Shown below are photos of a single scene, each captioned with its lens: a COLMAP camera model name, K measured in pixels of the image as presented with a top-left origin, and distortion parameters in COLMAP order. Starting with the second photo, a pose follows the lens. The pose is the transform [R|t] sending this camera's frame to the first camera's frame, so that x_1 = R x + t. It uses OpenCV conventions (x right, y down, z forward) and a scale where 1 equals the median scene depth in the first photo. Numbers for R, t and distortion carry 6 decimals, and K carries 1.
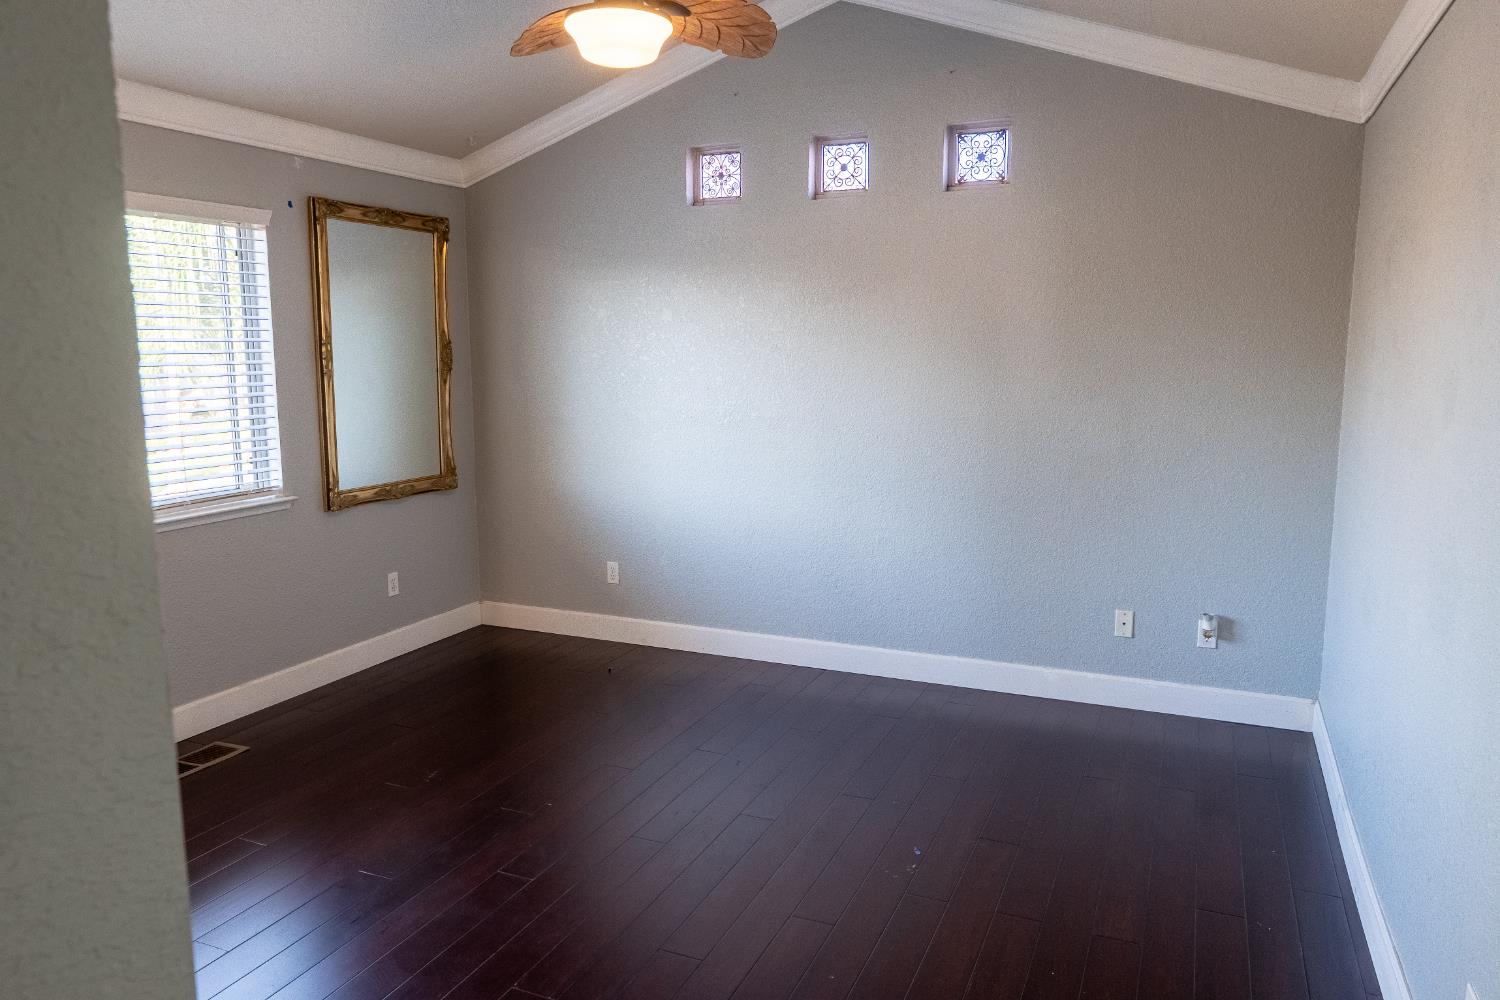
lens RADIAL K [[1033.6, 0, 745.7], [0, 1033.6, 501.7], [0, 0, 1]] dist [0.000045, -0.004176]
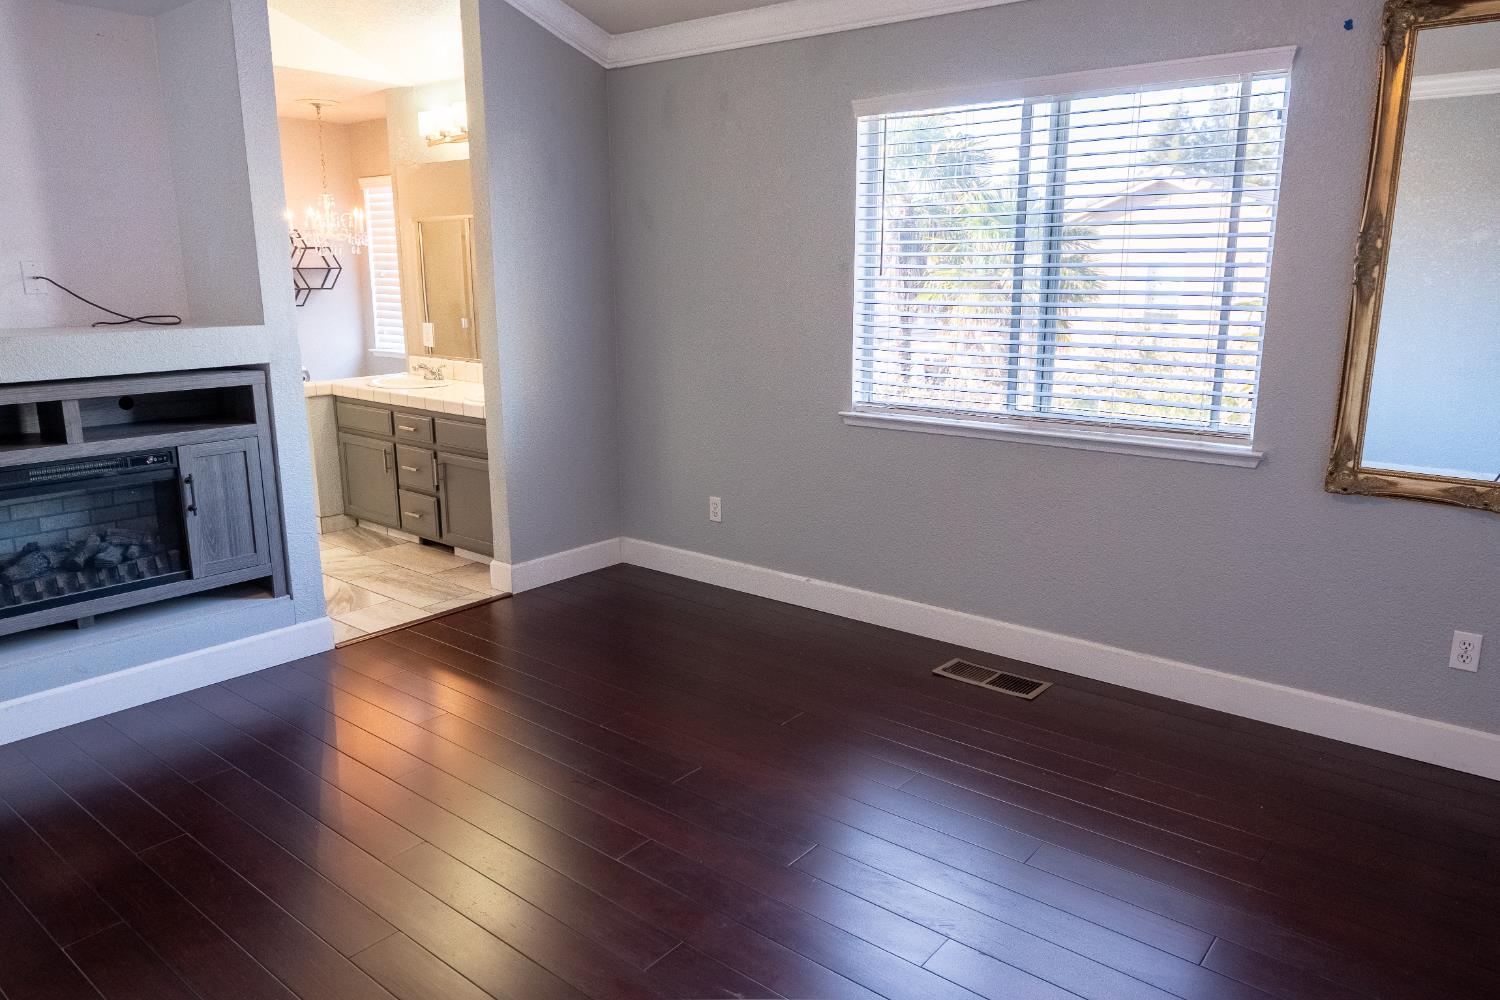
lens RADIAL K [[1033.6, 0, 745.5], [0, 1033.6, 493.5], [0, 0, 1]] dist [0.000045, -0.004176]
pose [[-0.280894, 0.224101, -0.933208, 0.351021], [-0.131818, 0.954133, 0.268803, -0.127078], [0.950643, 0.198519, -0.238470, 0.844751]]
